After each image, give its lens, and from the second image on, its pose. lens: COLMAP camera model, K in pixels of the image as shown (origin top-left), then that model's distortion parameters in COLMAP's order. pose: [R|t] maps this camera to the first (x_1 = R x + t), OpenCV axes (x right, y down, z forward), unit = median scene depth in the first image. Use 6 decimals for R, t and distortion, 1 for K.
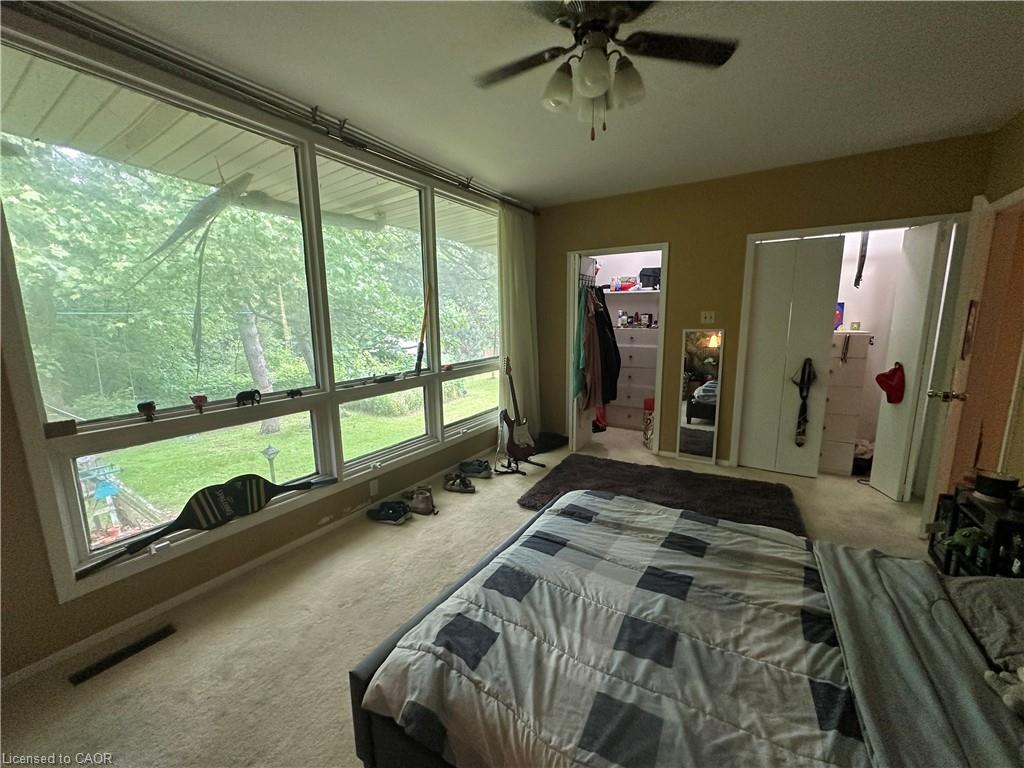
lens RADIAL K [[407.5, 0, 513.7], [0, 407.5, 388.1], [0, 0, 1]] dist [-0.001983, 0.000784]
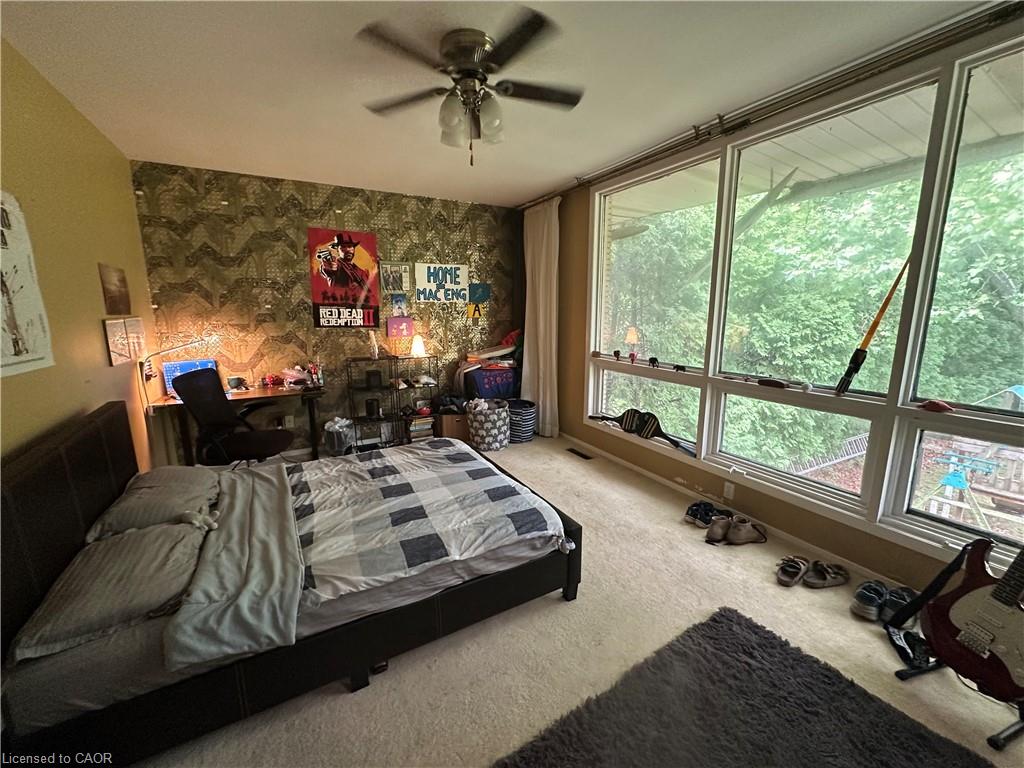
lens RADIAL K [[407.5, 0, 512.9], [0, 407.5, 380.4], [0, 0, 1]] dist [-0.001983, 0.000784]
pose [[-0.485850, 0.162707, -0.858764, 0.879759], [-0.143061, 0.954467, 0.261777, -0.228158], [0.862255, 0.250040, -0.440451, 1.223064]]
